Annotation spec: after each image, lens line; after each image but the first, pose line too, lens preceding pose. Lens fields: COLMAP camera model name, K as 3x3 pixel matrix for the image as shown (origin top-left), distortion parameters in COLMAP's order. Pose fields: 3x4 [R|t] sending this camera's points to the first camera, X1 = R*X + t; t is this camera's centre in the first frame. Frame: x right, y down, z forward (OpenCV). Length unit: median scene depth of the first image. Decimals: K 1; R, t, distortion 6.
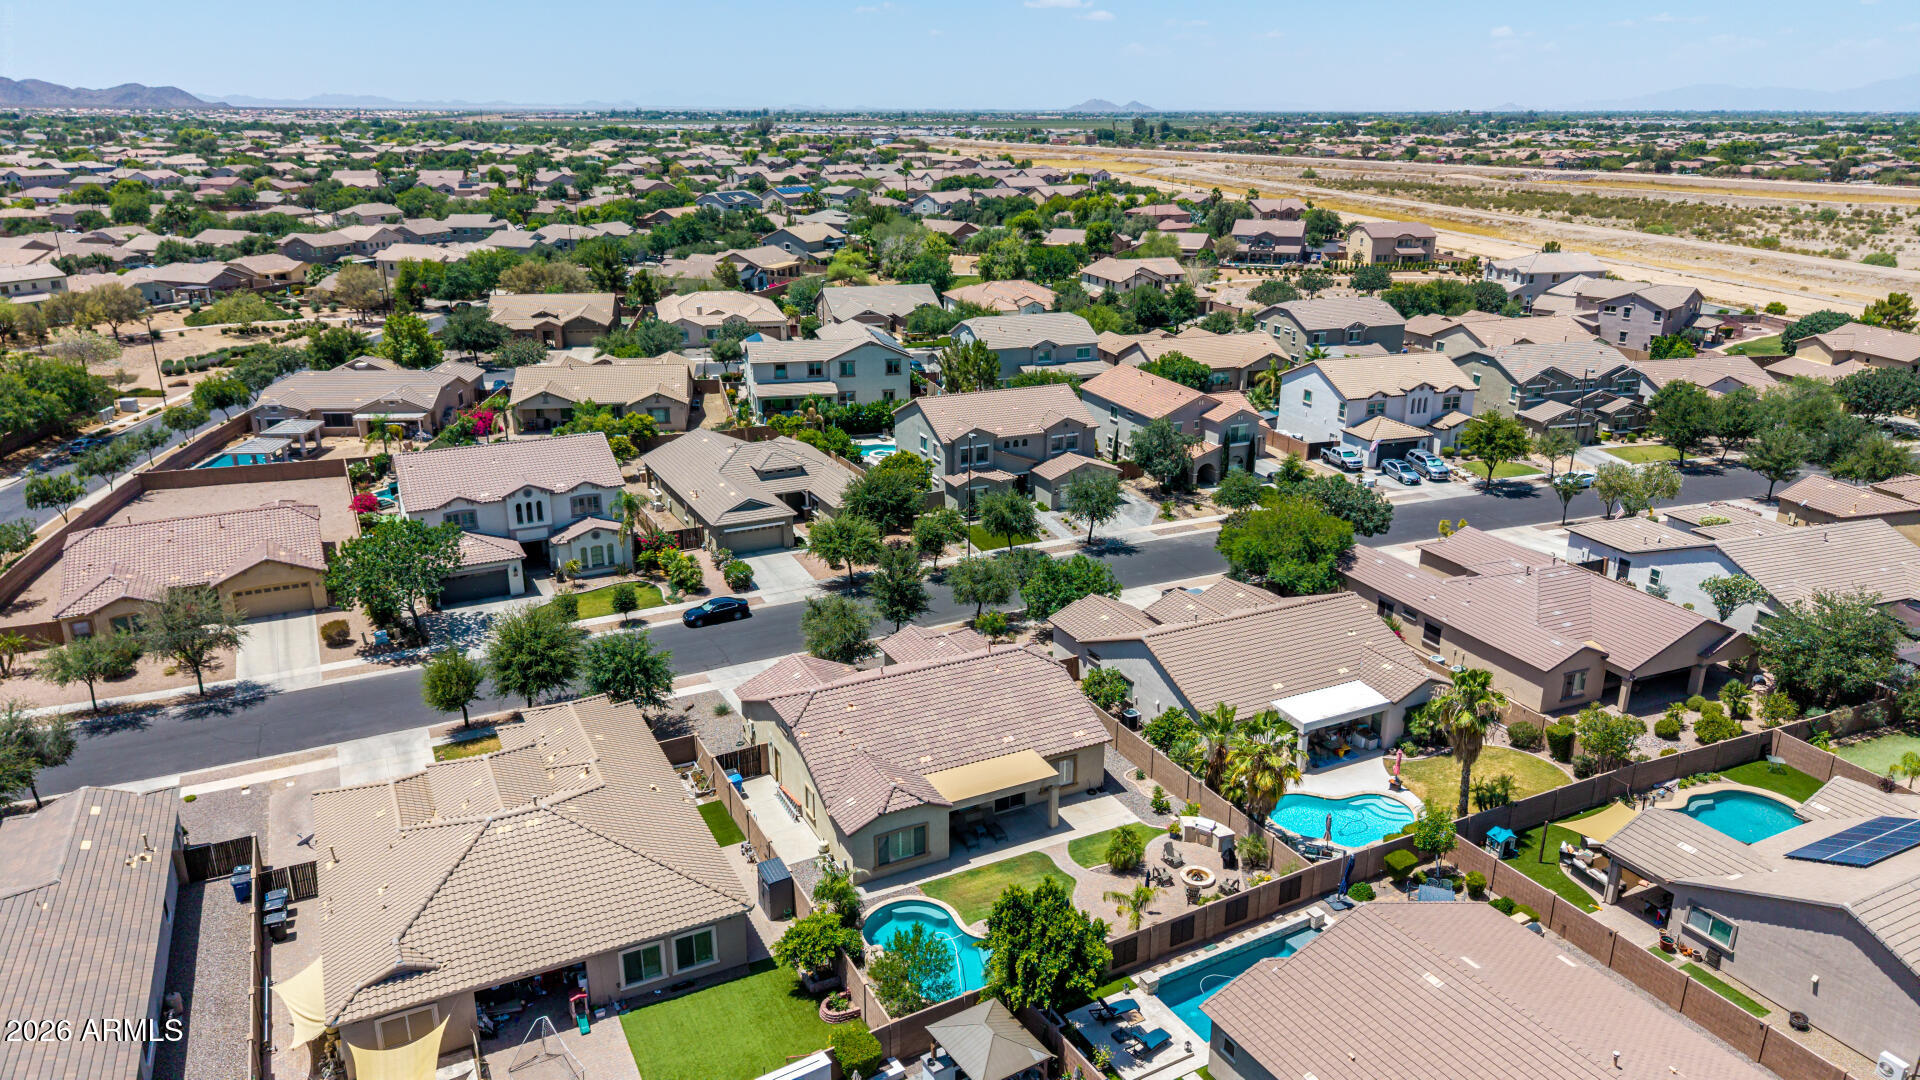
lens RADIAL K [[1282.6, 0, 959.3], [0, 1282.6, 545.7], [0, 0, 1]] dist [0.031669, -0.035152]
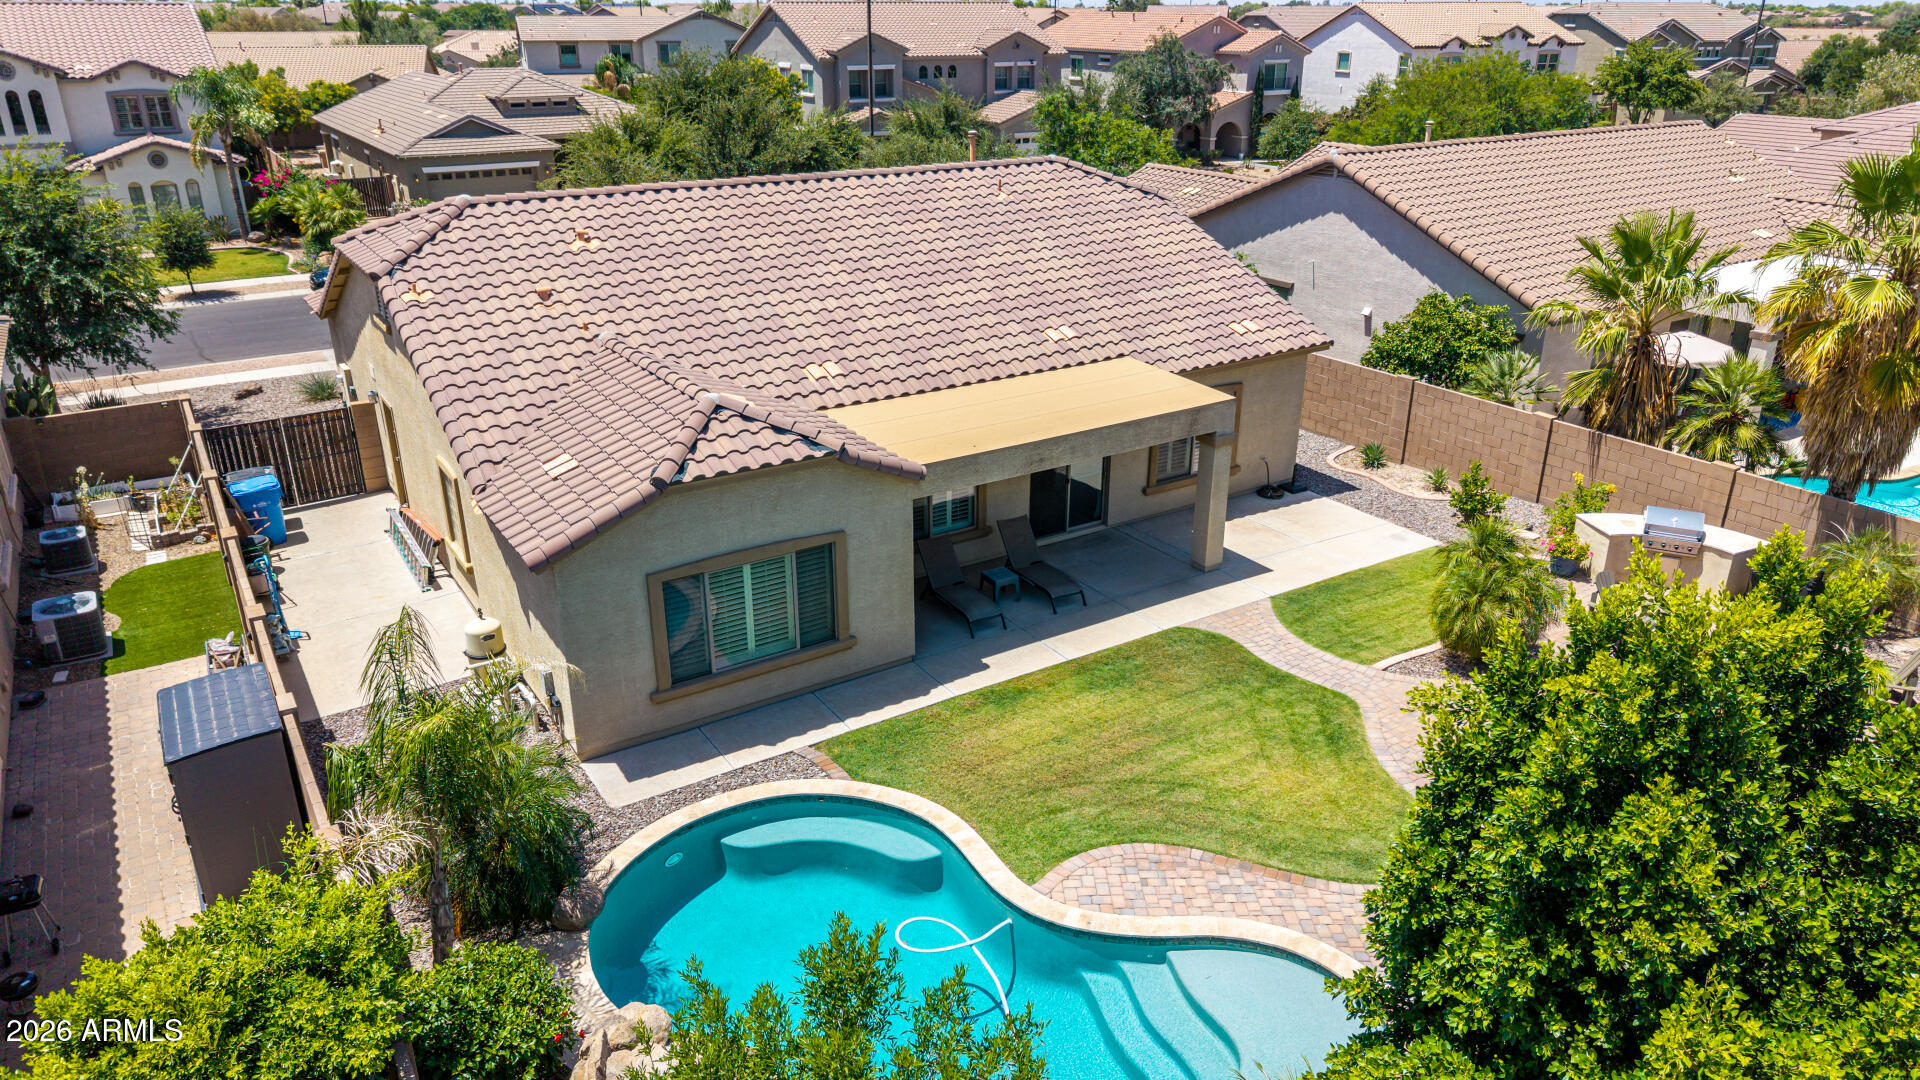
lens RADIAL K [[1282.6, 0, 959.3], [0, 1282.6, 545.7], [0, 0, 1]] dist [0.031669, -0.035152]
pose [[0.994568, -0.042131, 0.095179, -0.017923], [0.035668, 0.997006, 0.068613, 0.138767], [-0.097785, -0.064845, 0.993093, 0.493766]]
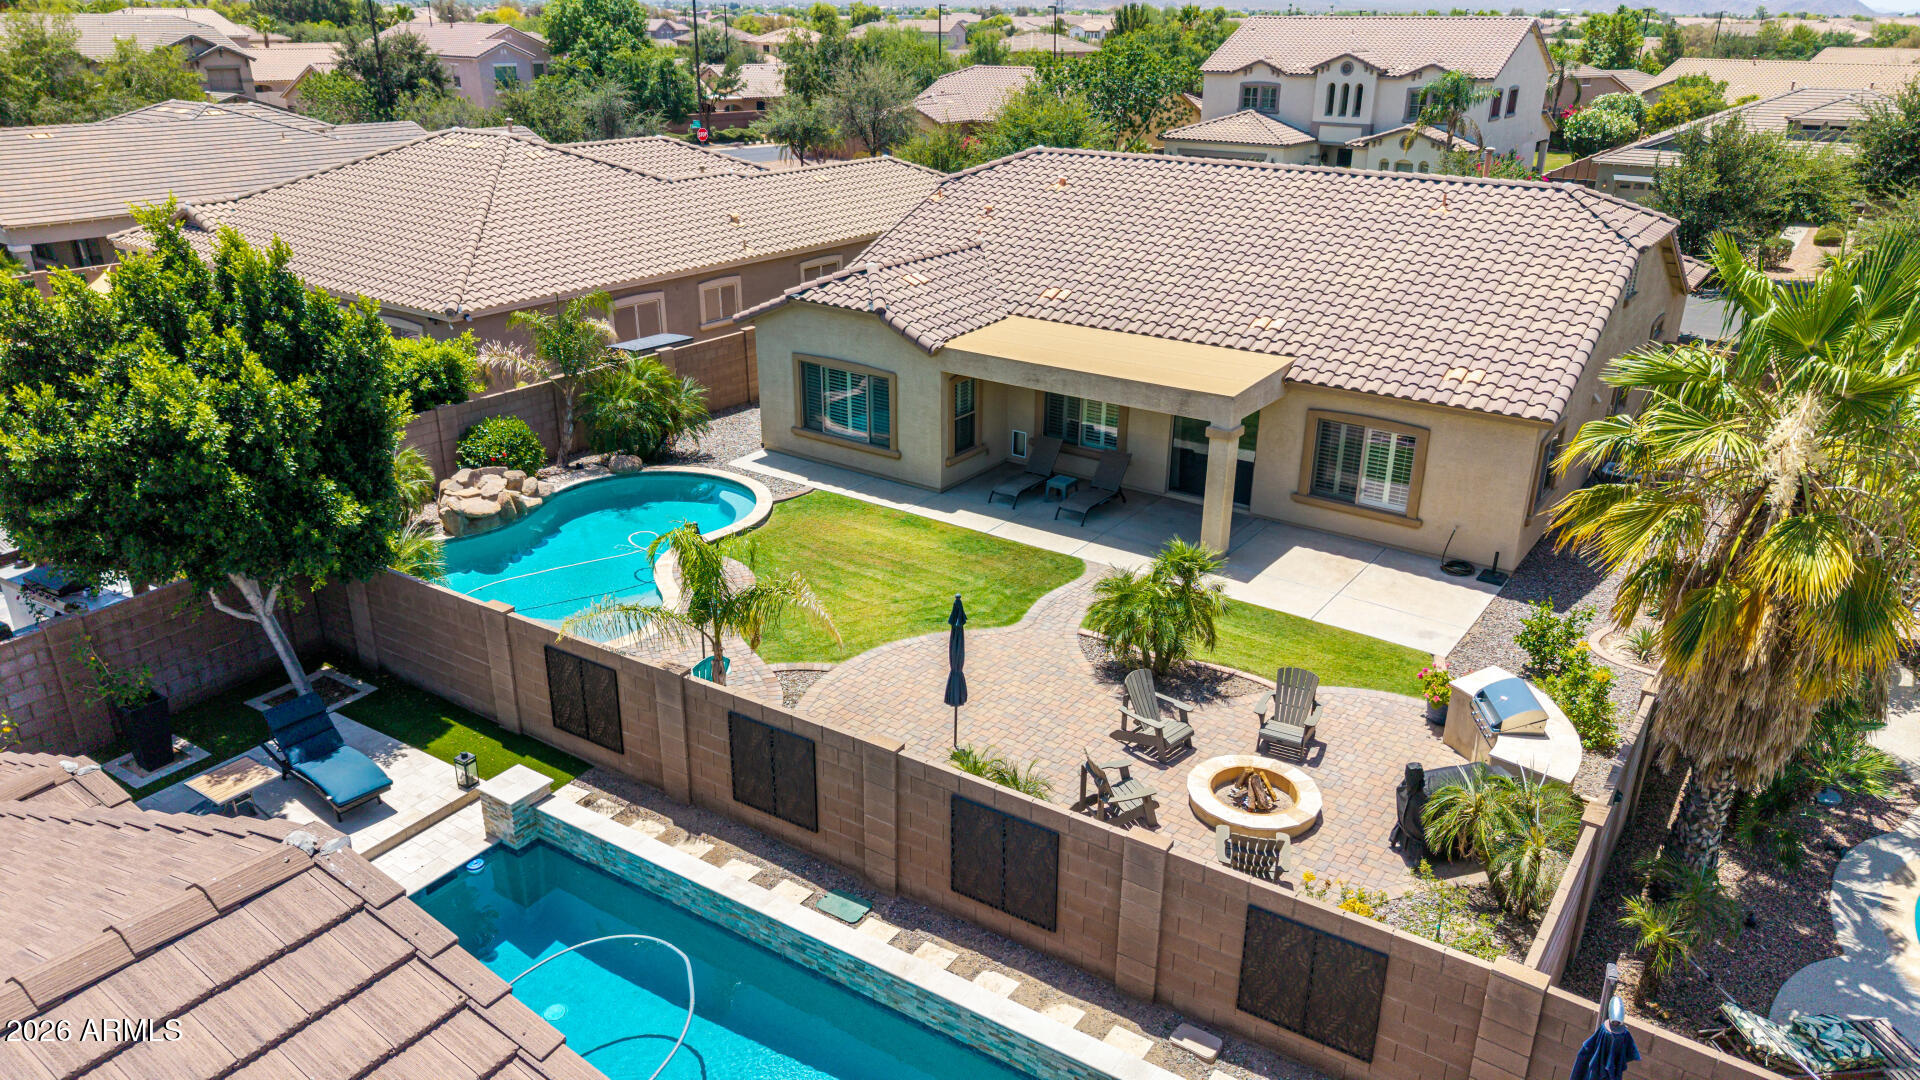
lens RADIAL K [[1282.6, 0, 959.3], [0, 1282.6, 545.7], [0, 0, 1]] dist [0.031669, -0.035152]
pose [[0.461206, 0.337616, -0.820551, 0.243483], [-0.291854, 0.931045, 0.219037, 0.117792], [0.837920, 0.138460, 0.527938, 0.555744]]
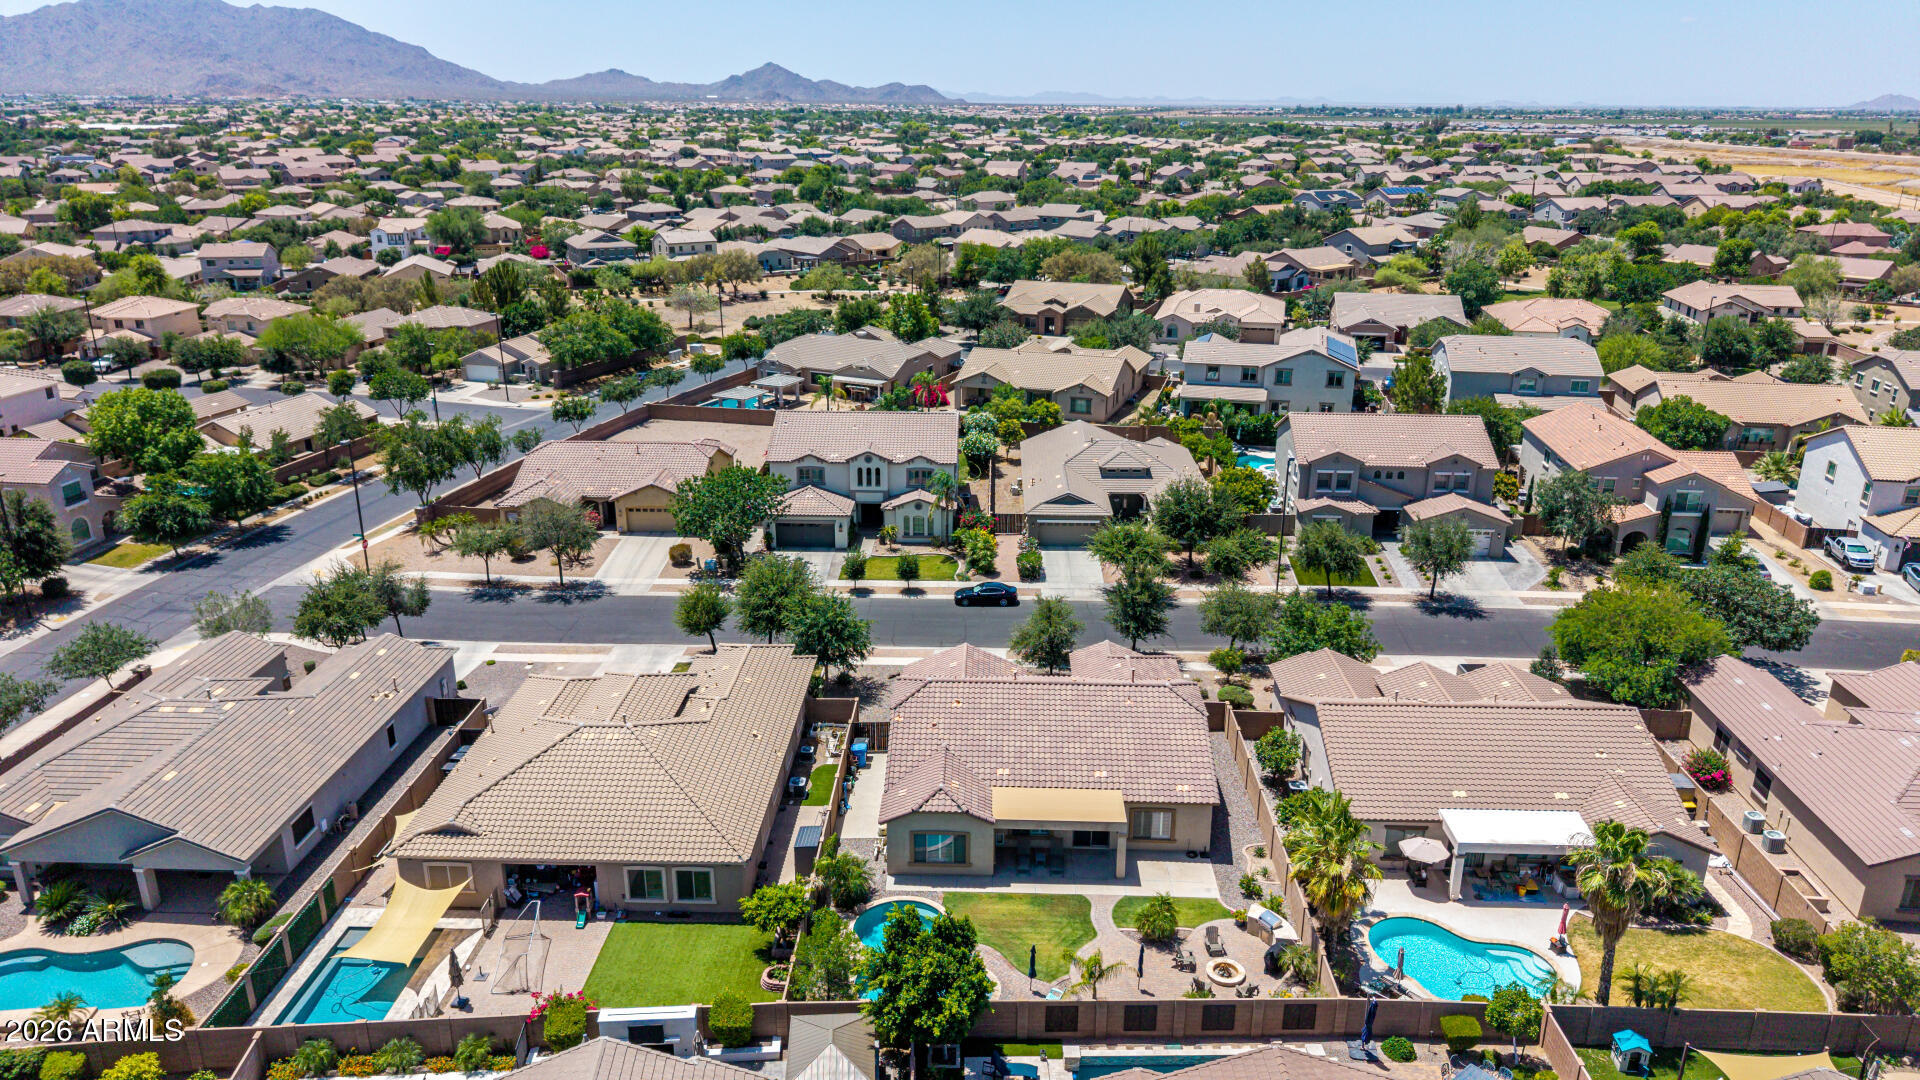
lens RADIAL K [[1282.6, 0, 959.3], [0, 1282.6, 545.7], [0, 0, 1]] dist [0.031669, -0.035152]
pose [[0.877979, 0.159070, -0.451497, 0.260208], [-0.157984, 0.986615, 0.040386, -0.026833], [0.451878, 0.035872, 0.891358, 0.080533]]
